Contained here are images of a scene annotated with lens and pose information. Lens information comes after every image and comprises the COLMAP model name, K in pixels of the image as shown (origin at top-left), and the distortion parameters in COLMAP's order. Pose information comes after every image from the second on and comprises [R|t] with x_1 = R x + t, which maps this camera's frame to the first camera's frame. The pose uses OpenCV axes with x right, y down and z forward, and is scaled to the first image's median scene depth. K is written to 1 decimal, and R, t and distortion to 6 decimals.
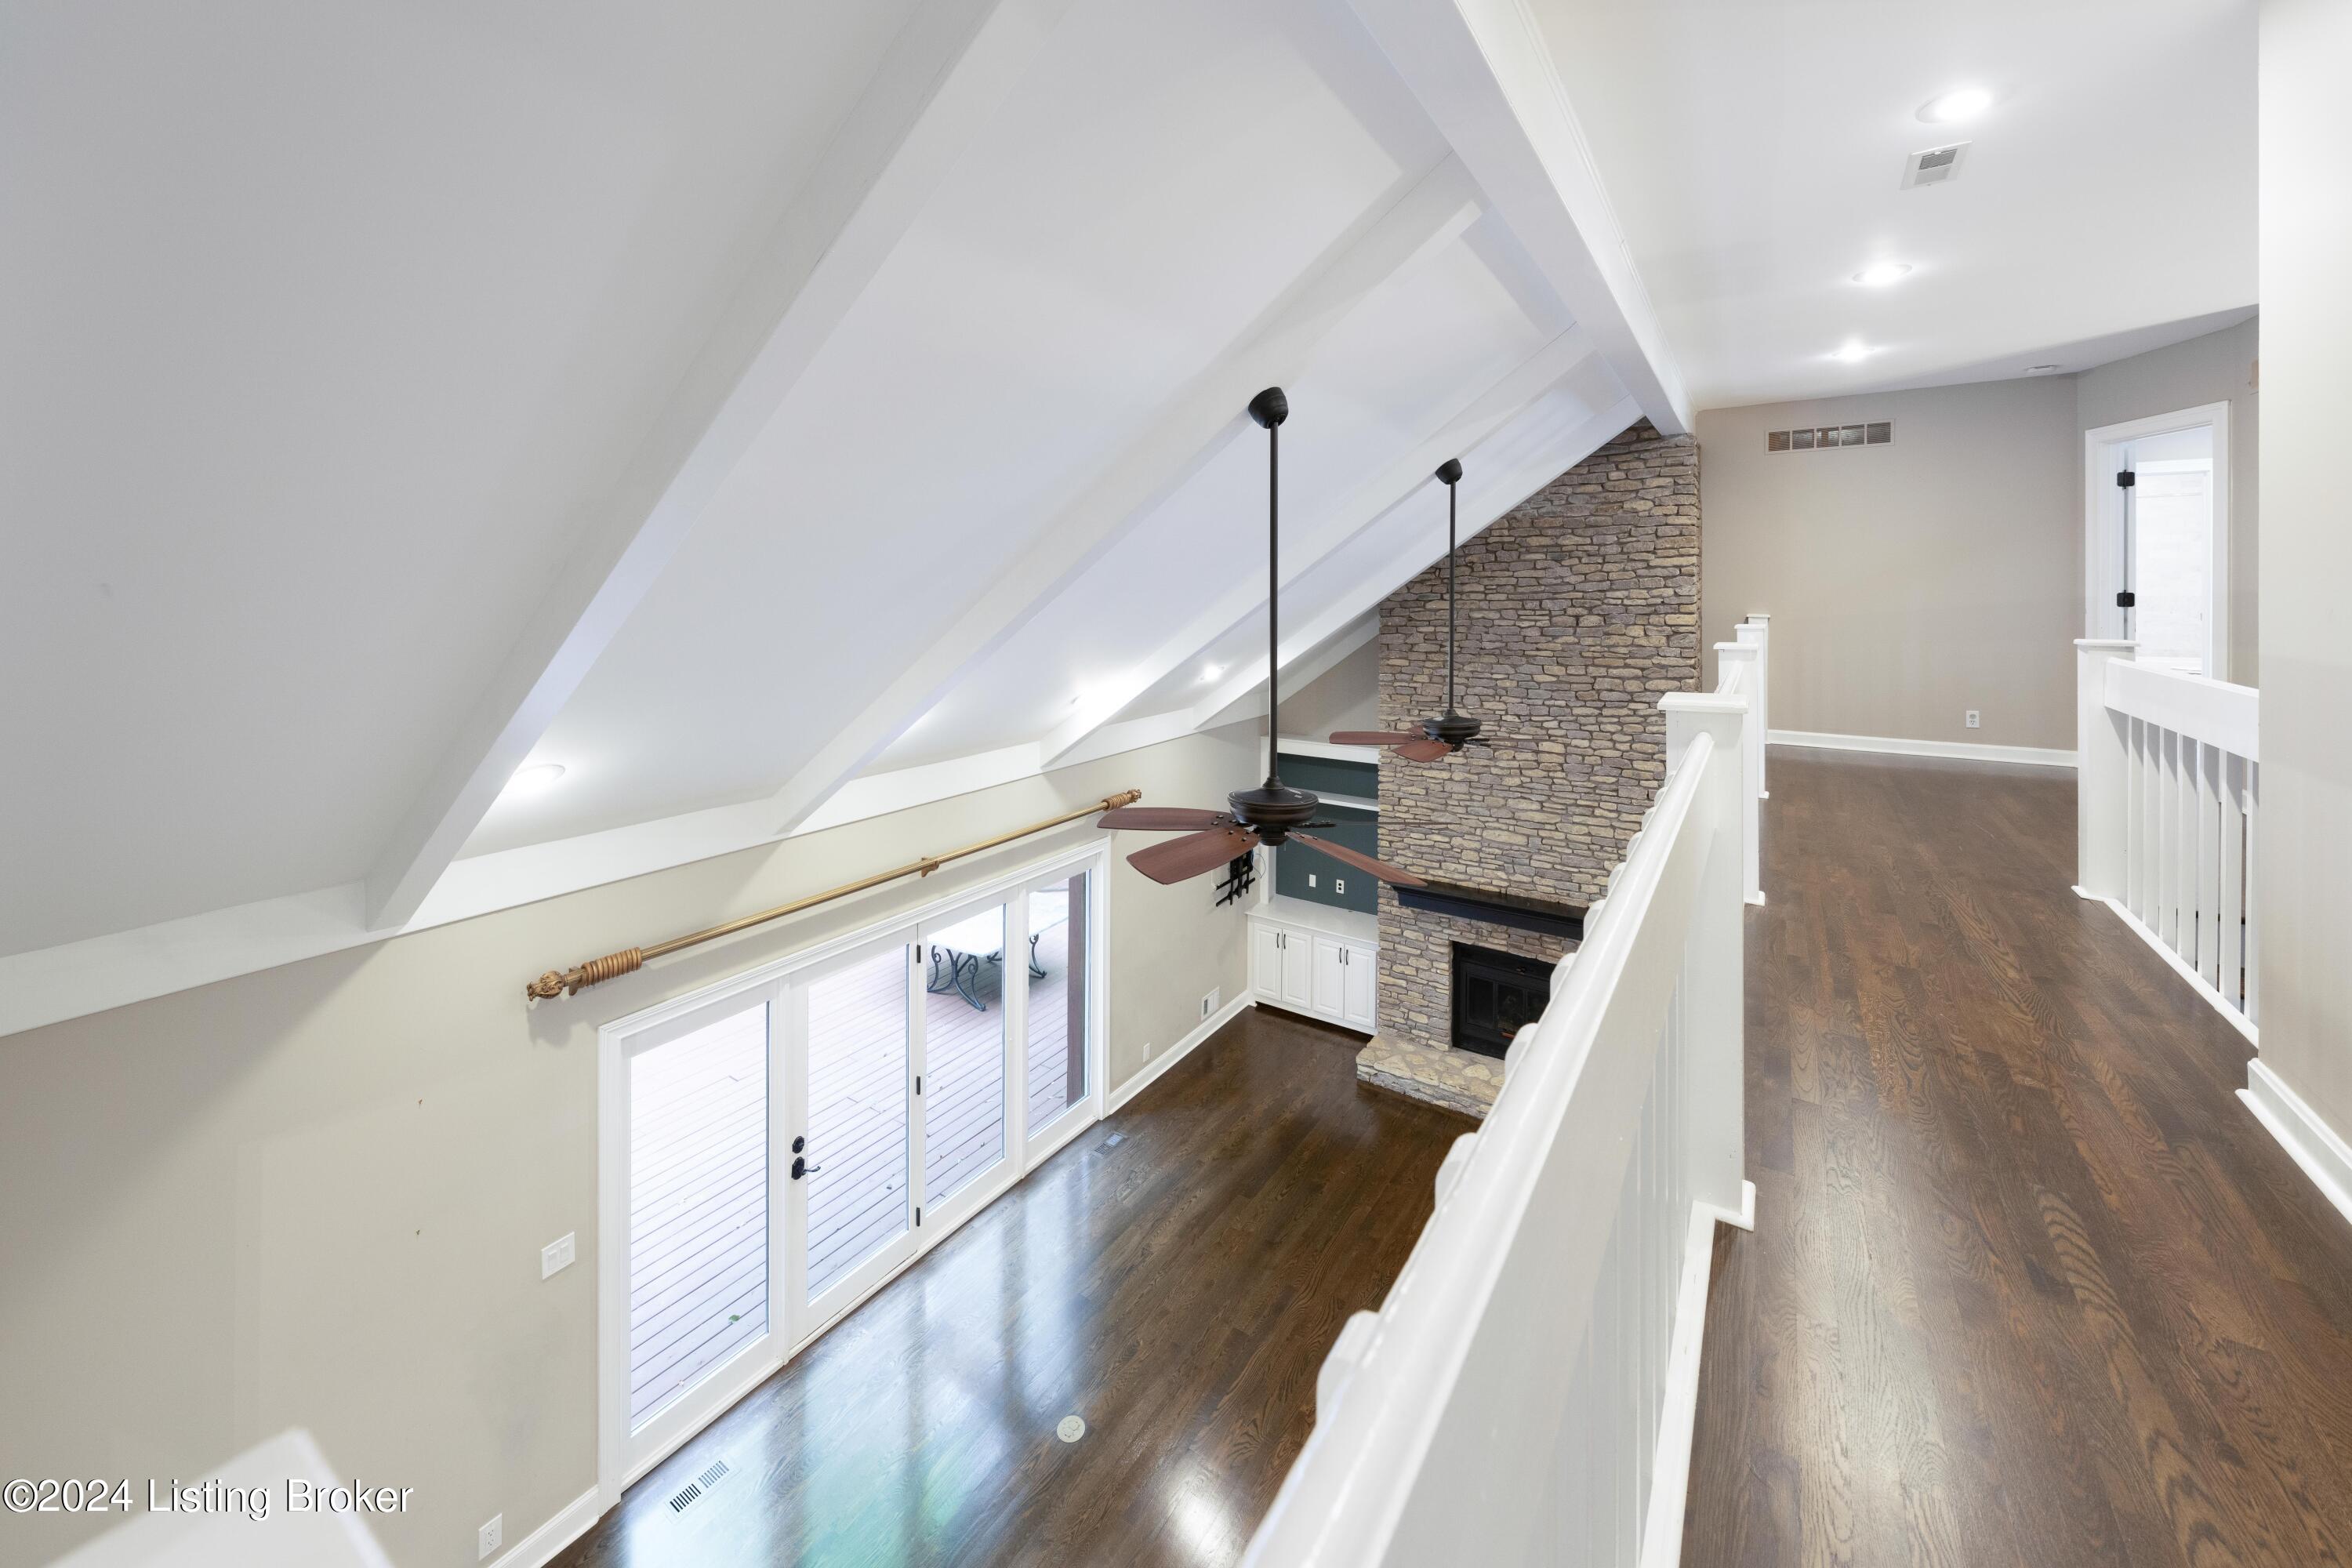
lens RADIAL K [[928.6, 0, 1190.8], [0, 928.6, 586.5], [0, 0, 1]] dist [-0.001333, 0.000132]
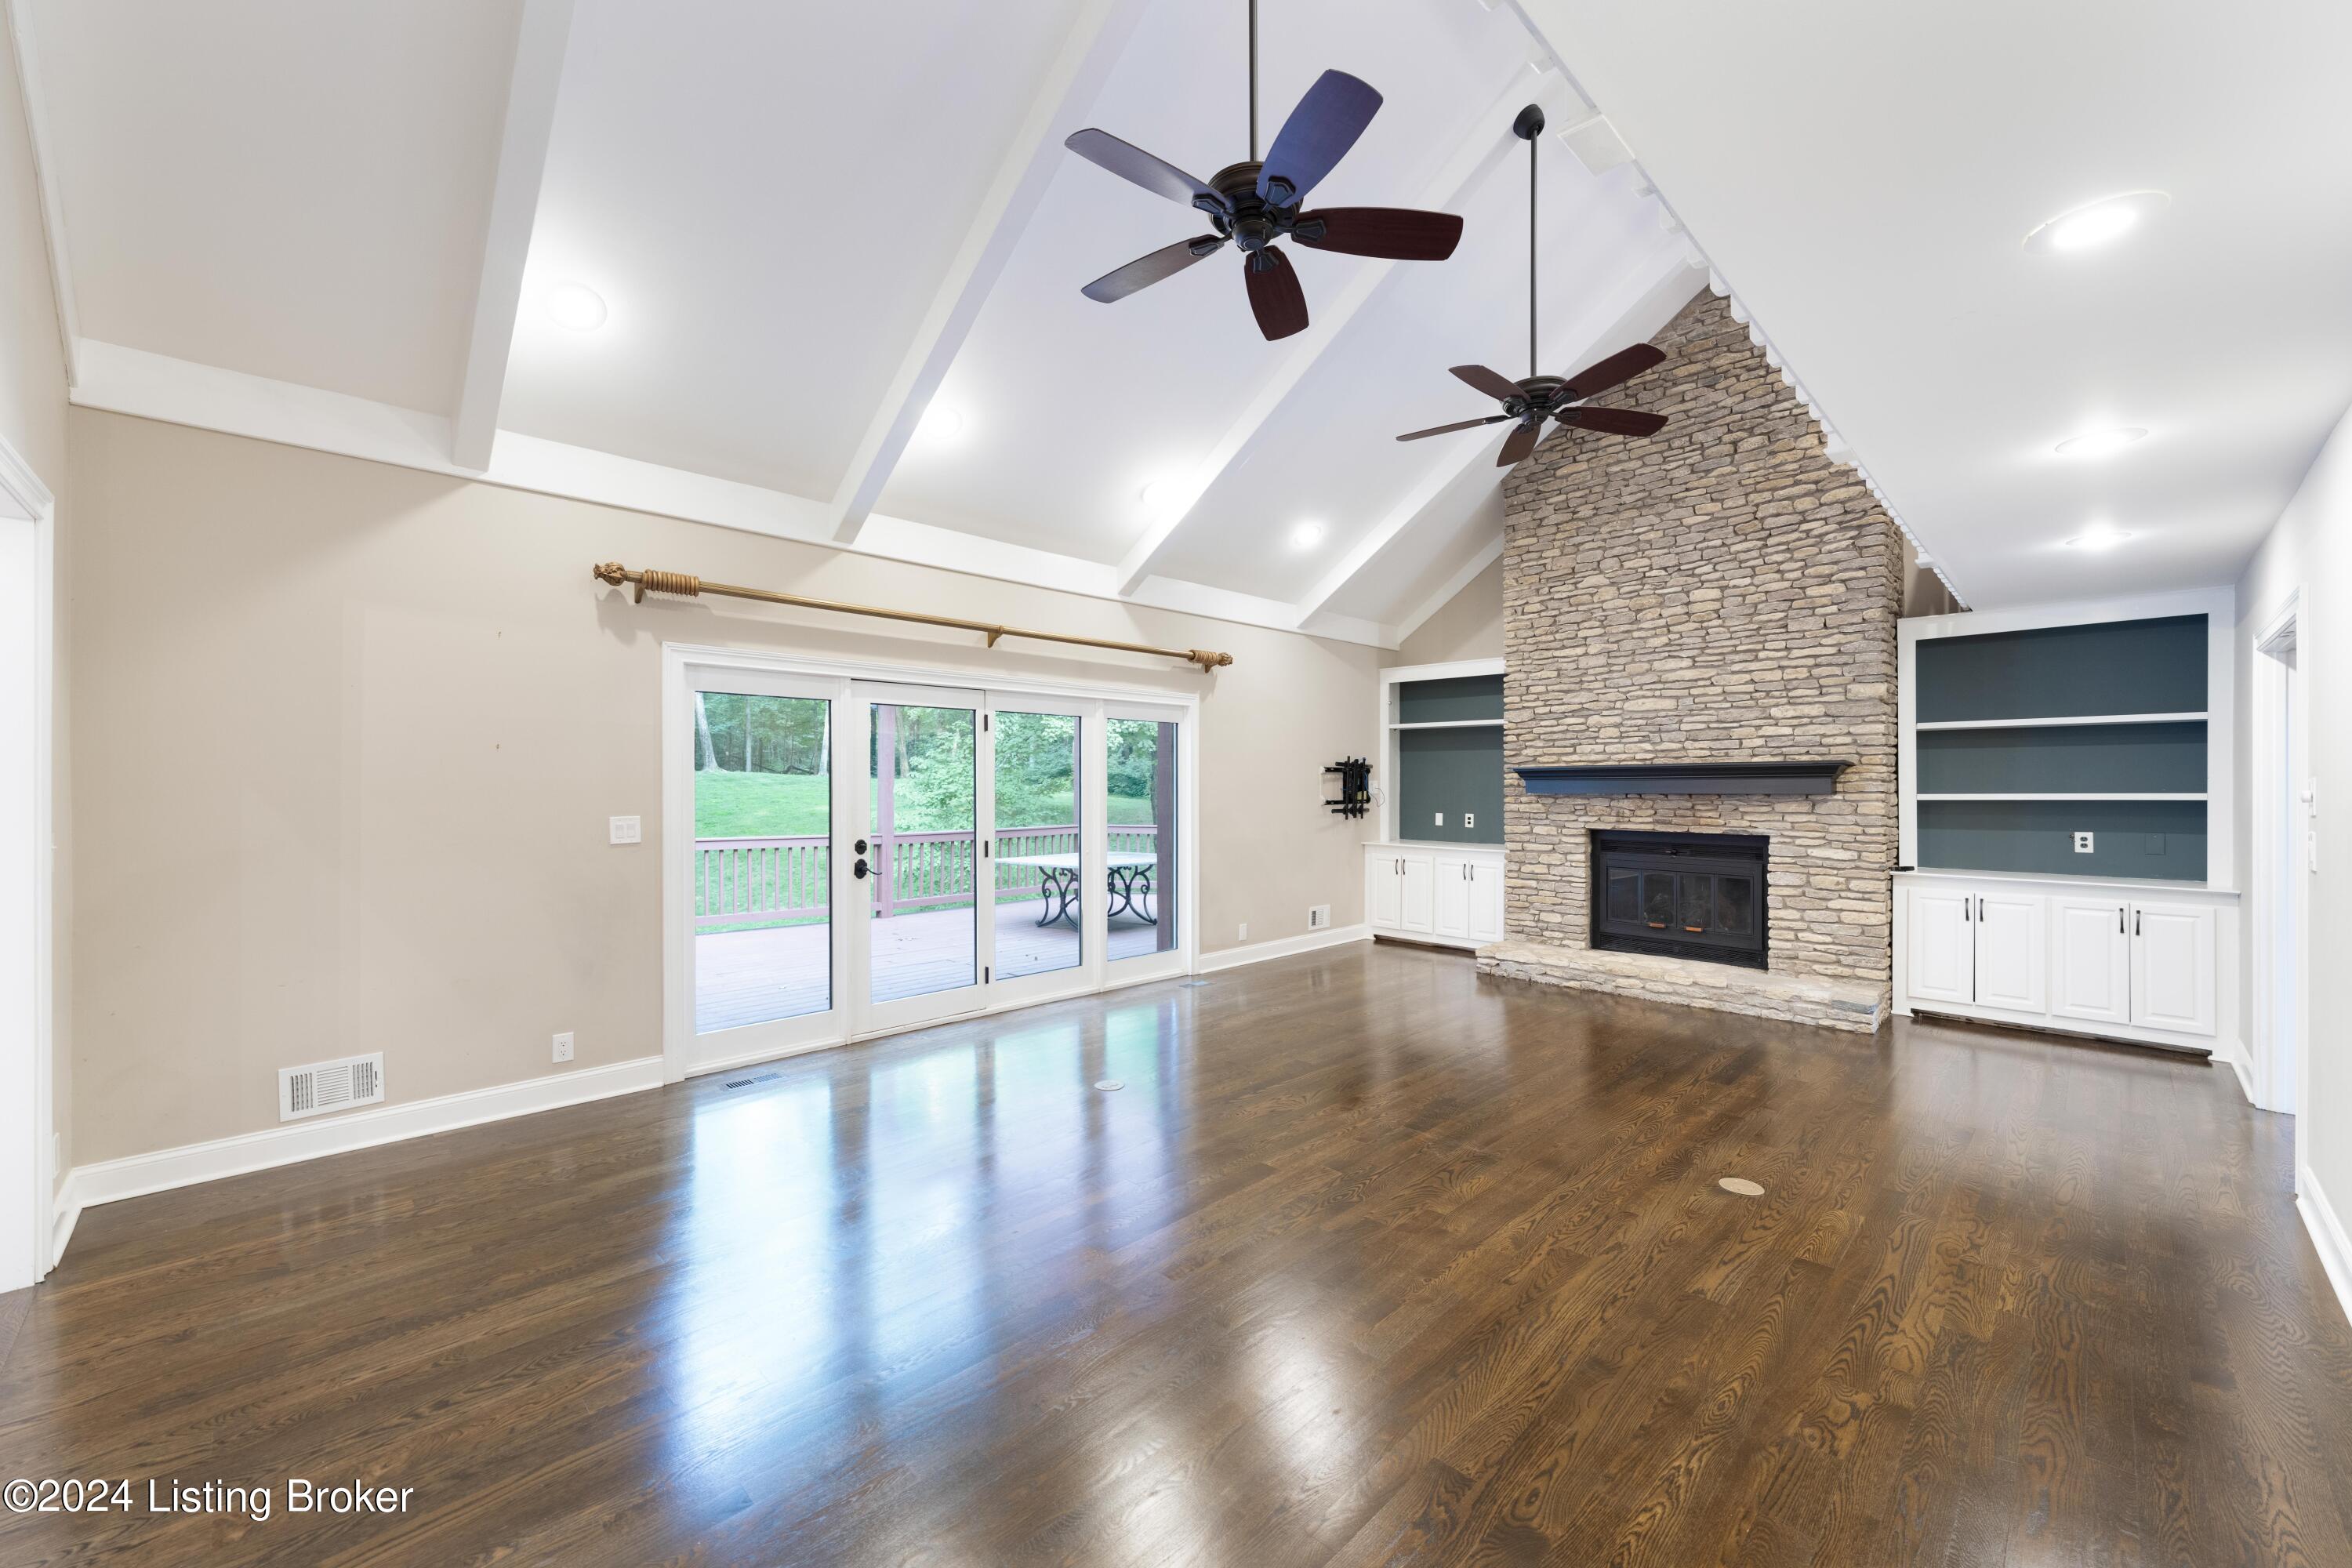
lens RADIAL K [[974.1, 0, 1173.9], [0, 974.1, 782.9], [0, 0, 1]] dist [0.001883, -0.000088]
pose [[0.979728, -0.016903, -0.199618, 0.081786], [0.015811, 0.999850, -0.007062, 0.344598], [0.199707, 0.003762, 0.979848, 0.012944]]
